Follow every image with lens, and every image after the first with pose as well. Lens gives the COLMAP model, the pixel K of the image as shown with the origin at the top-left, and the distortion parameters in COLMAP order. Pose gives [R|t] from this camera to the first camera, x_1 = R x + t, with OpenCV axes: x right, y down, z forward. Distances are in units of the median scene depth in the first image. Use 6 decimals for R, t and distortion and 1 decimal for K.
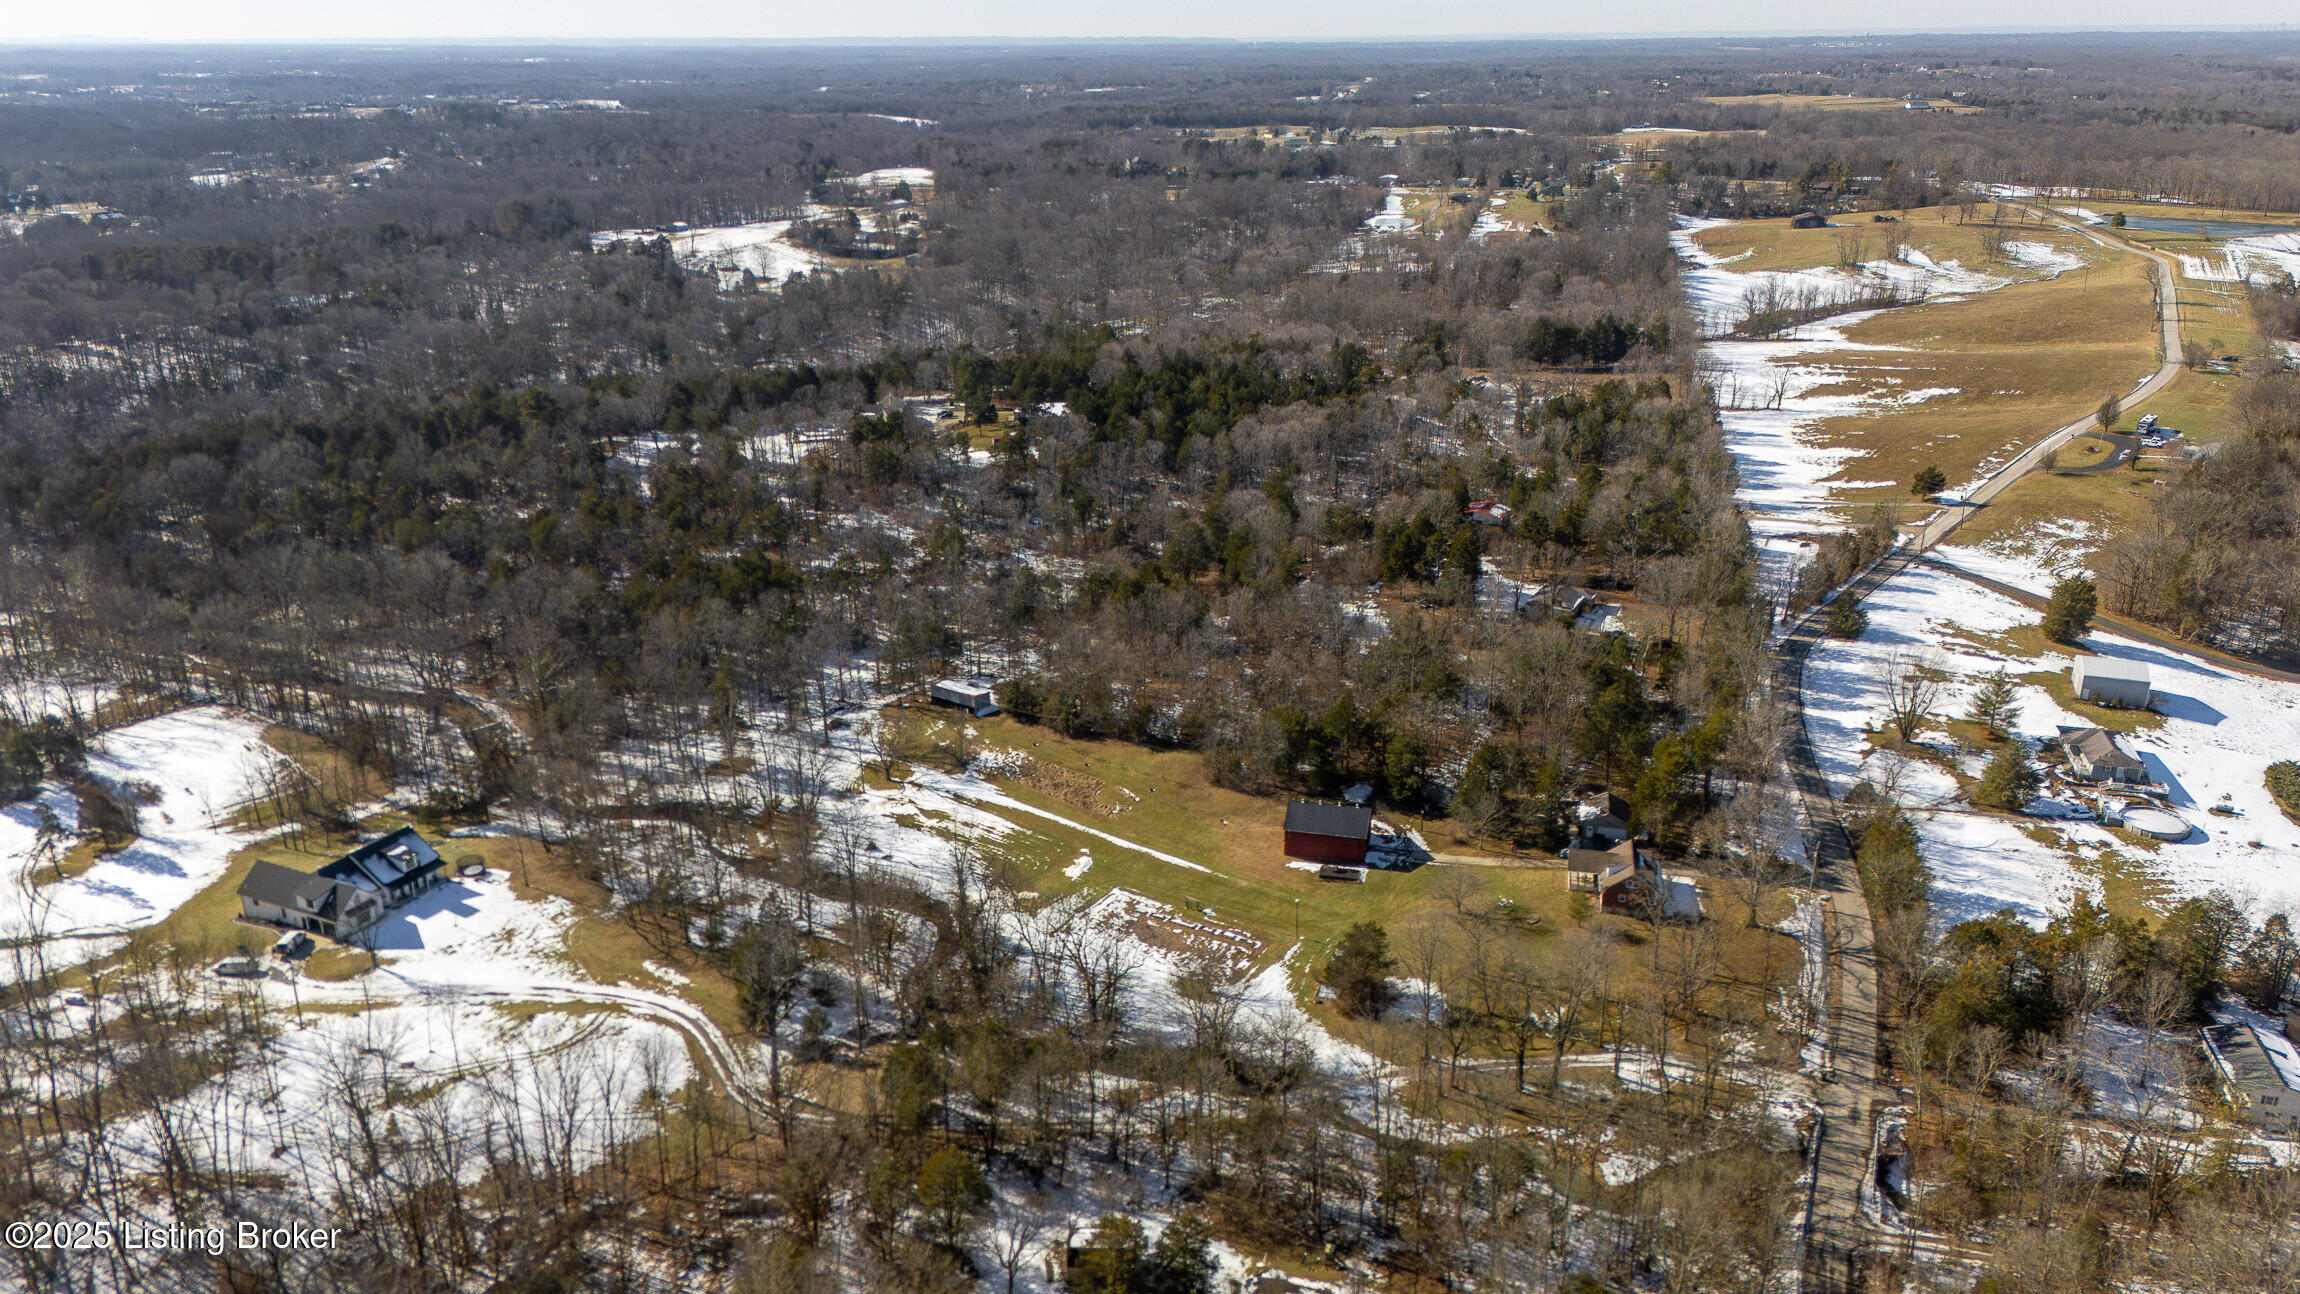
lens RADIAL K [[1641.0, 0, 1151.8], [0, 1641.0, 674.3], [0, 0, 1]] dist [0.077163, -0.065380]
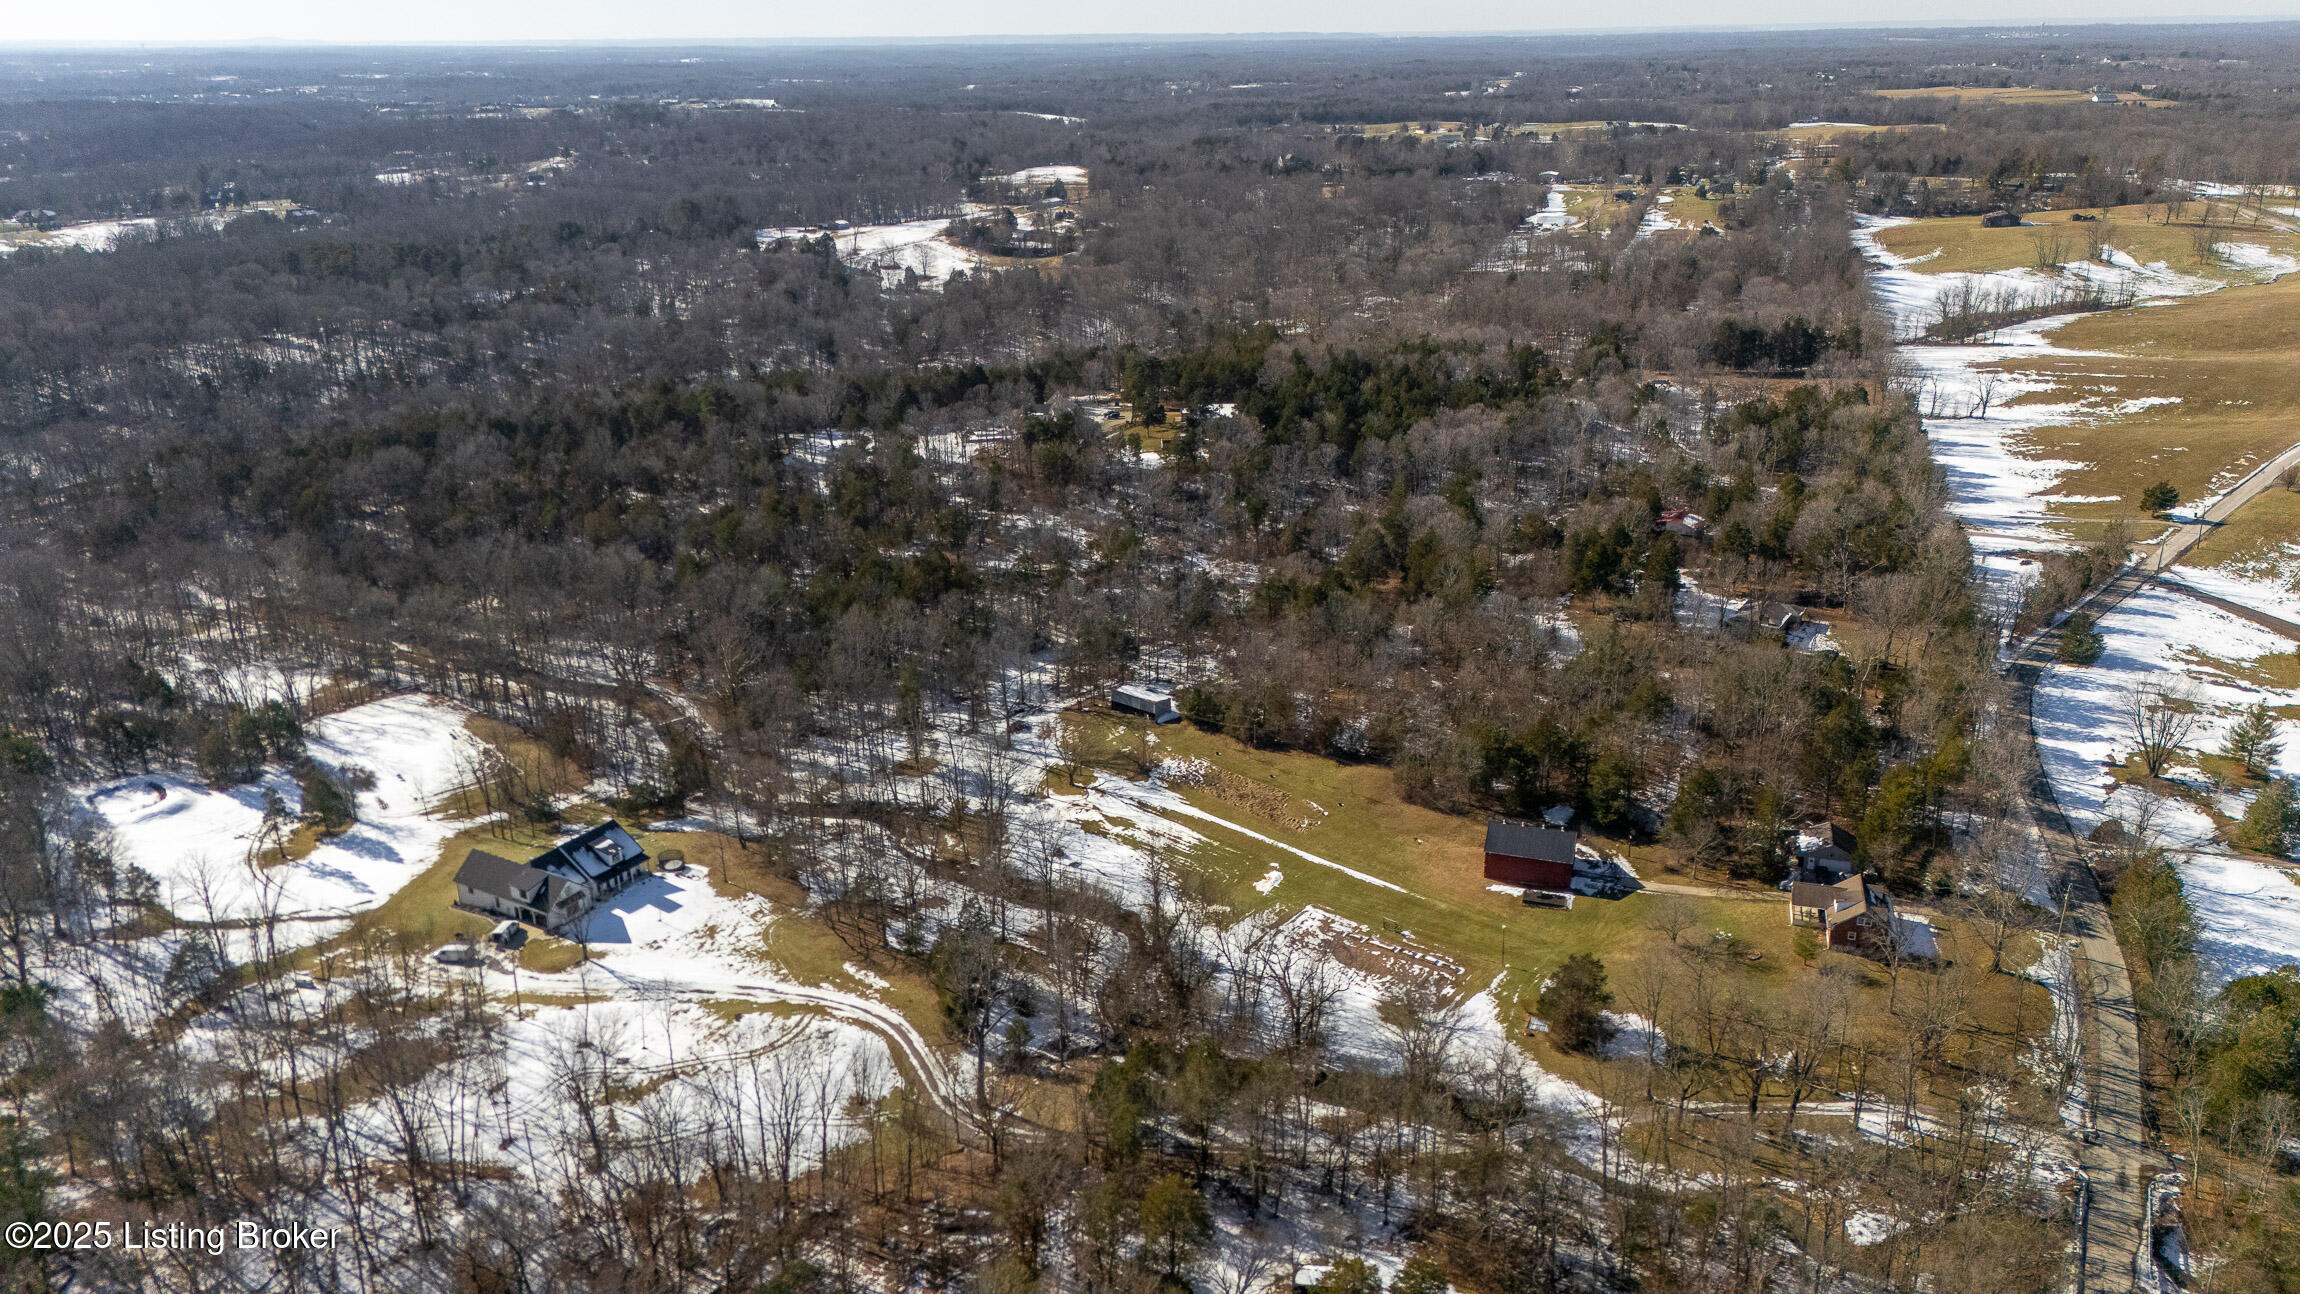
lens RADIAL K [[1641.0, 0, 1151.8], [0, 1641.0, 674.3], [0, 0, 1]] dist [0.077163, -0.065380]
pose [[0.996956, 0.023274, -0.074412, -0.037162], [-0.023133, 0.999729, 0.002754, -0.006197], [0.074456, -0.001025, 0.997224, 0.014080]]
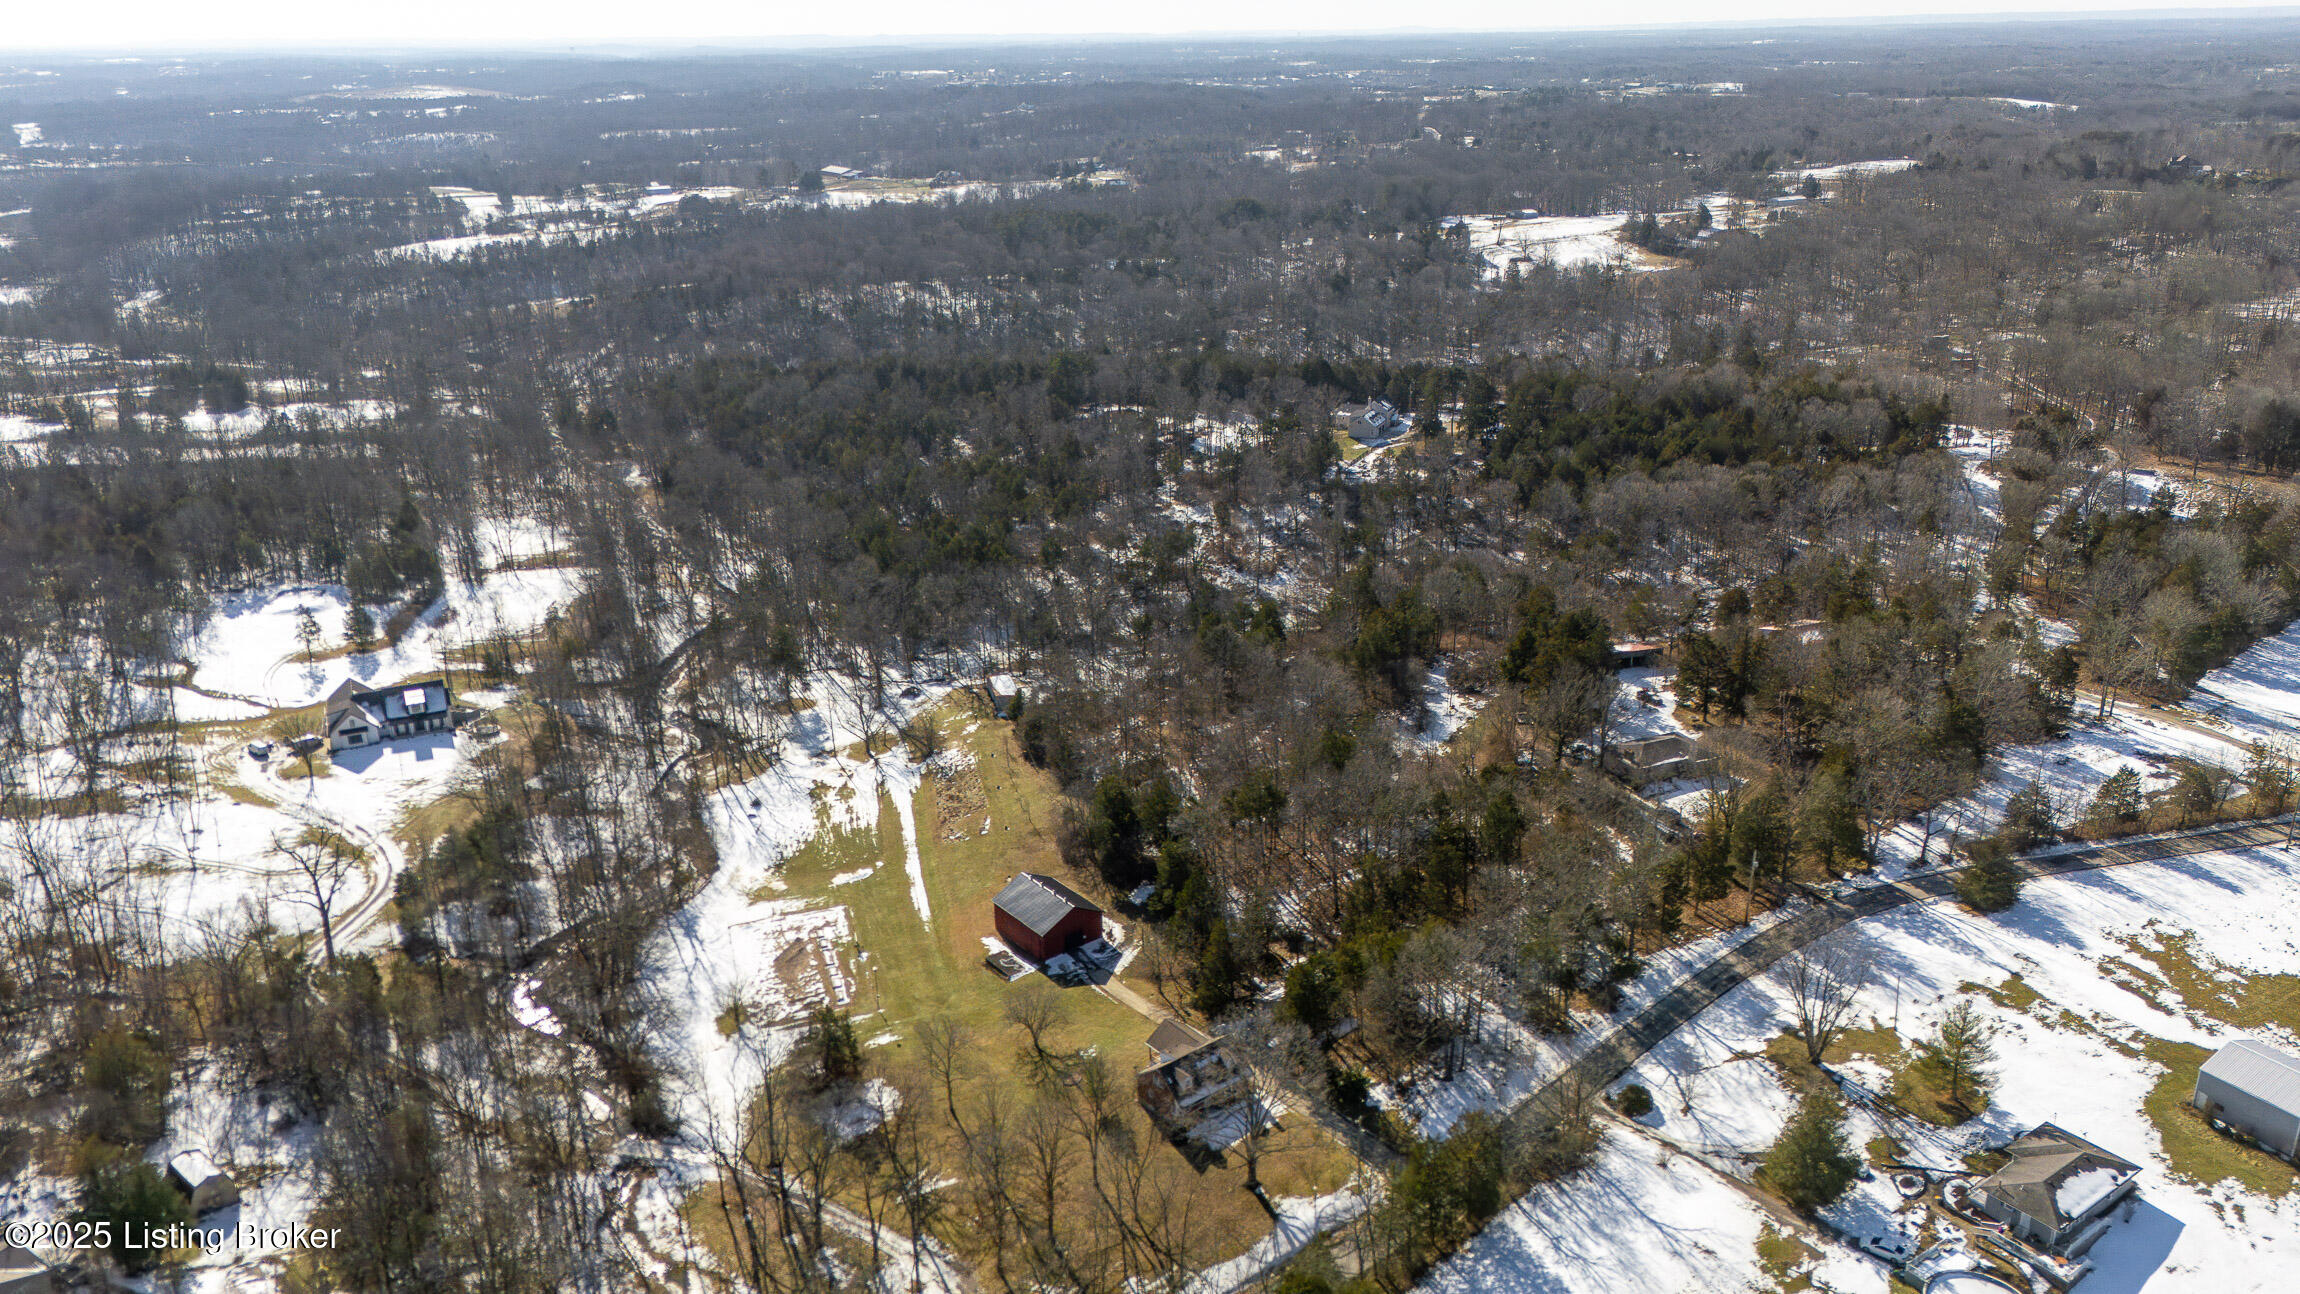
lens RADIAL K [[1641.0, 0, 1151.8], [0, 1641.0, 674.3], [0, 0, 1]] dist [0.077163, -0.065380]
pose [[0.765094, 0.216233, -0.606526, 0.557046], [-0.209653, 0.974258, 0.082869, -0.101330], [0.608832, 0.063758, 0.790733, 0.256783]]
